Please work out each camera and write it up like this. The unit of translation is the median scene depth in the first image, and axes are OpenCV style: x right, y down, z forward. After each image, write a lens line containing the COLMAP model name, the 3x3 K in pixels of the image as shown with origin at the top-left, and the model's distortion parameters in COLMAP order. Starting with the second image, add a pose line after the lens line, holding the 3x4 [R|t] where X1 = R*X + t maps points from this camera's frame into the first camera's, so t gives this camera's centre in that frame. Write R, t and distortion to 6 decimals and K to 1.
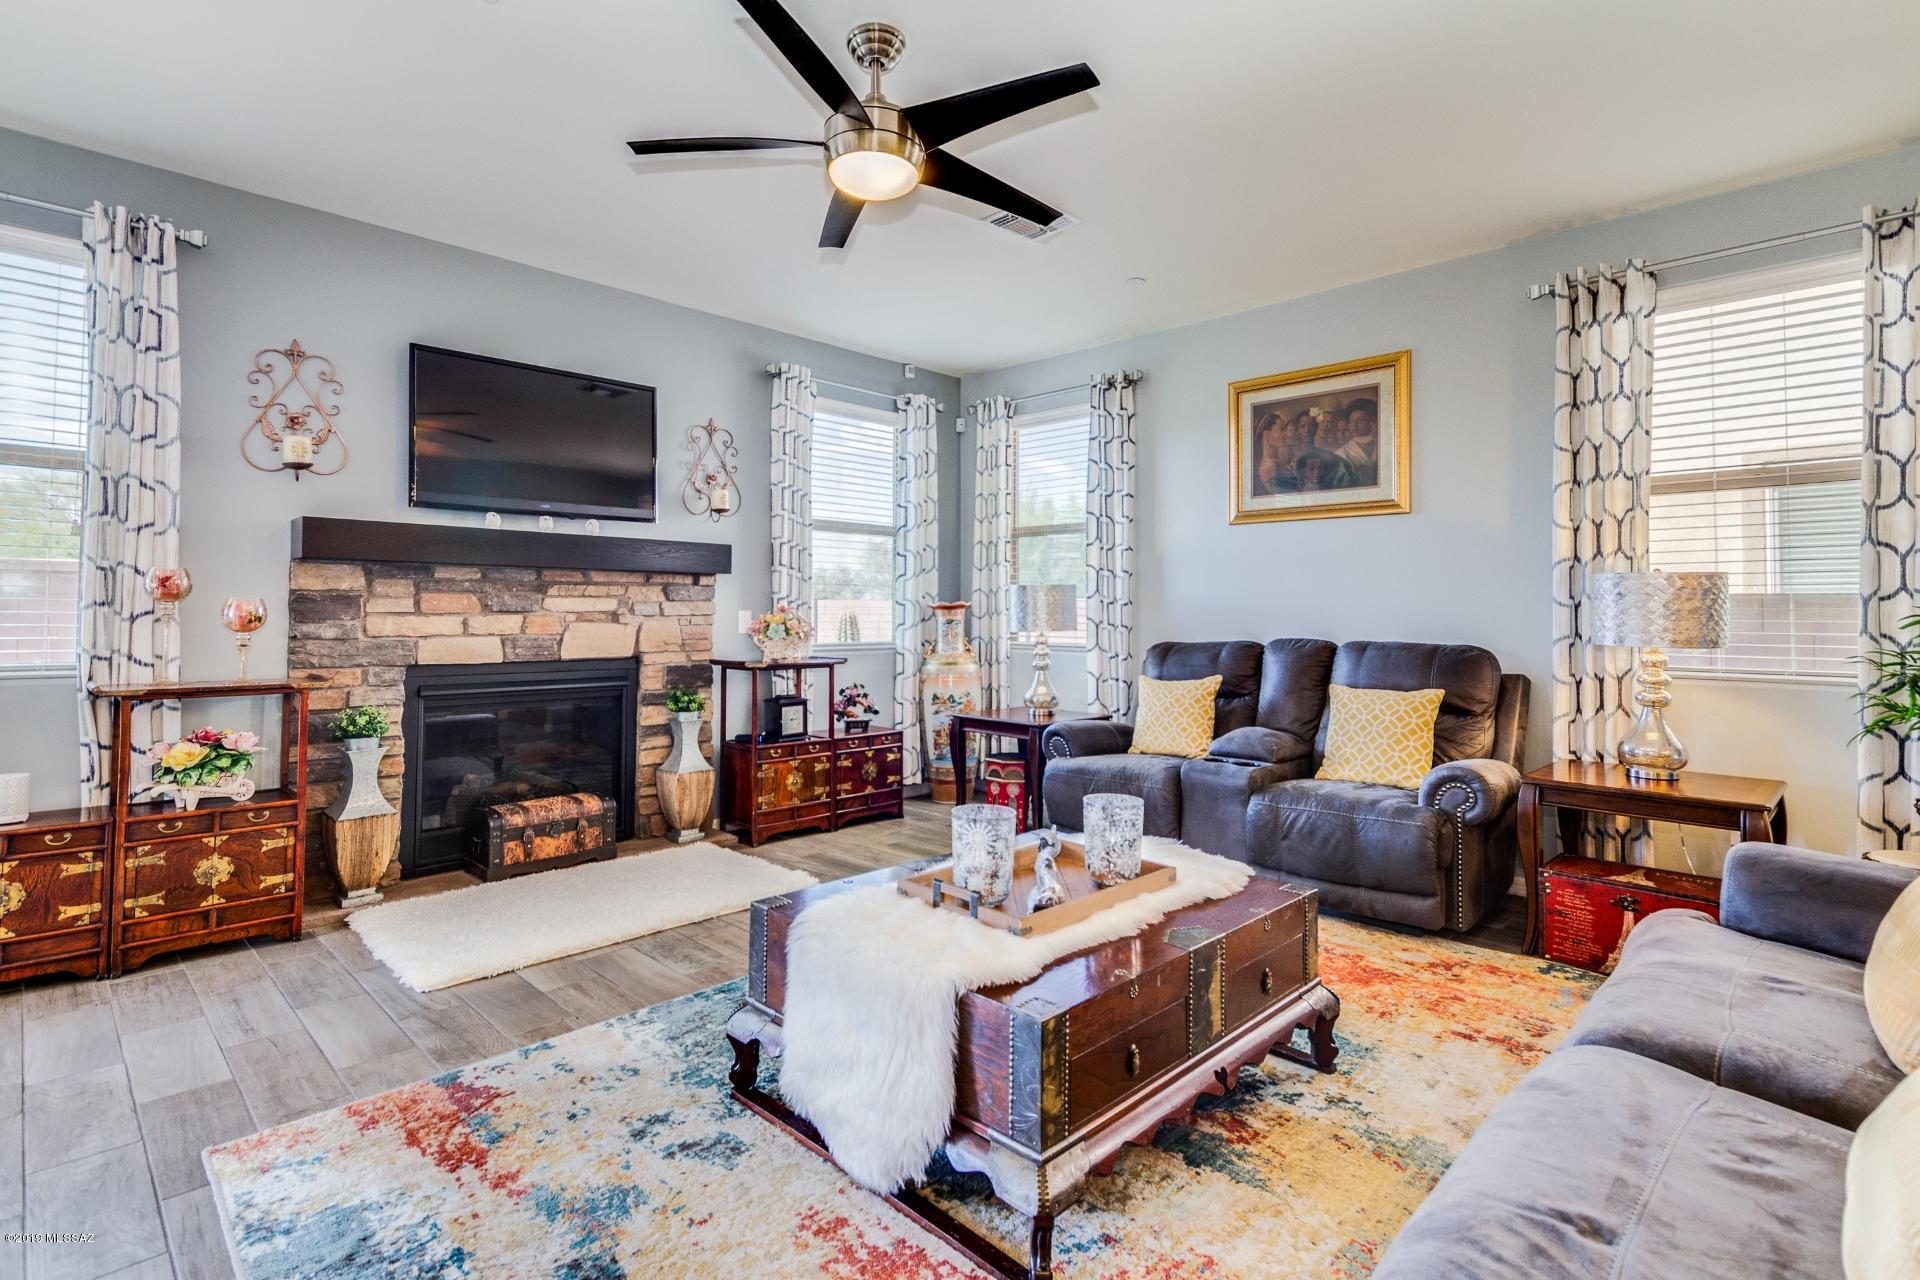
lens RADIAL K [[900.1, 0, 965.5], [0, 900.1, 587.9], [0, 0, 1]] dist [-0.000544, -0.000485]
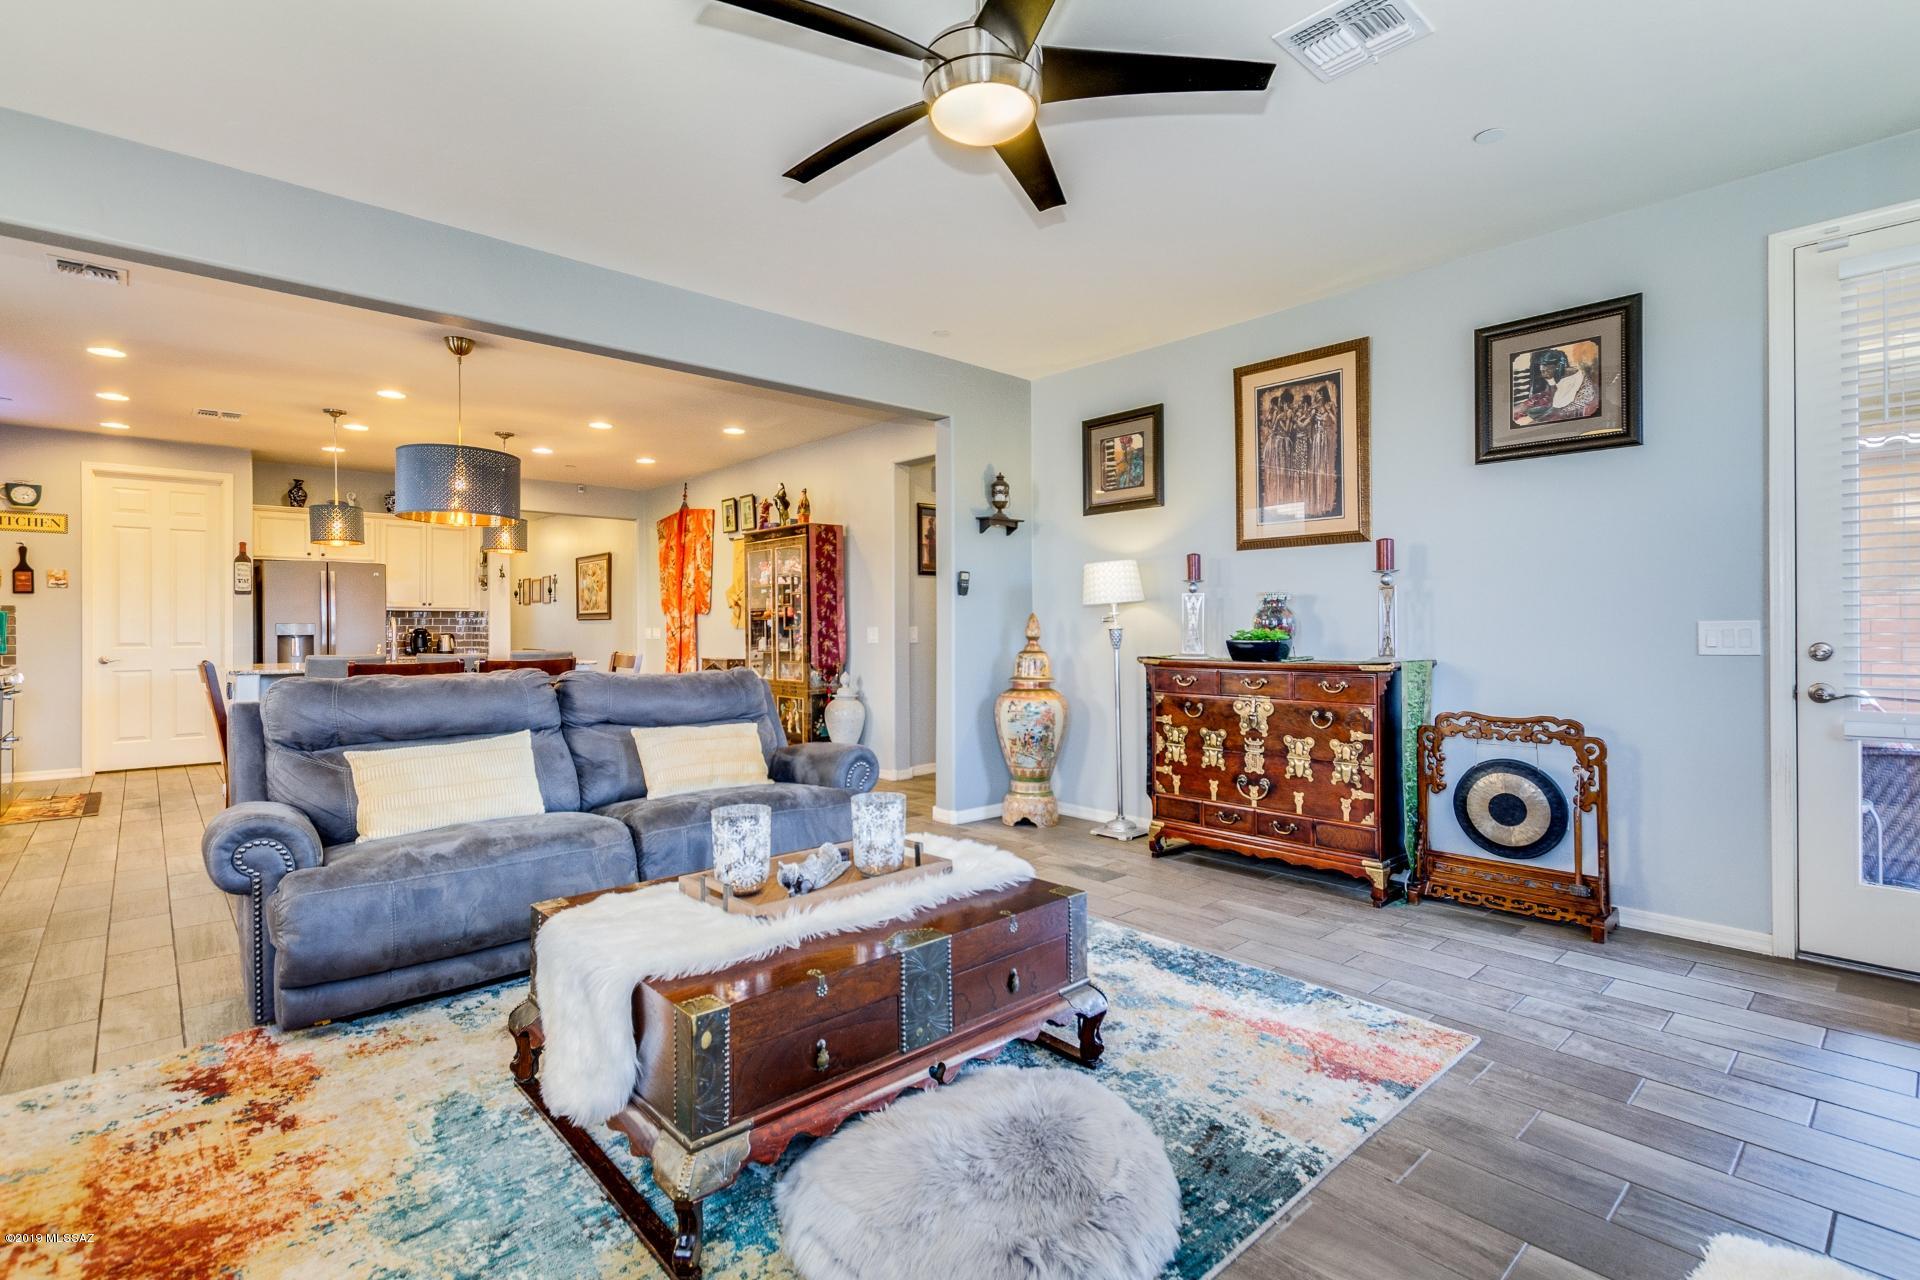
lens RADIAL K [[900.1, 0, 960.4], [0, 900.1, 637.2], [0, 0, 1]] dist [-0.000544, -0.000485]
pose [[-0.997823, 0.000555, 0.065946, -0.160919], [-0.001173, 0.999657, -0.026167, 0.068920], [-0.065938, -0.026187, -0.997480, 2.145303]]
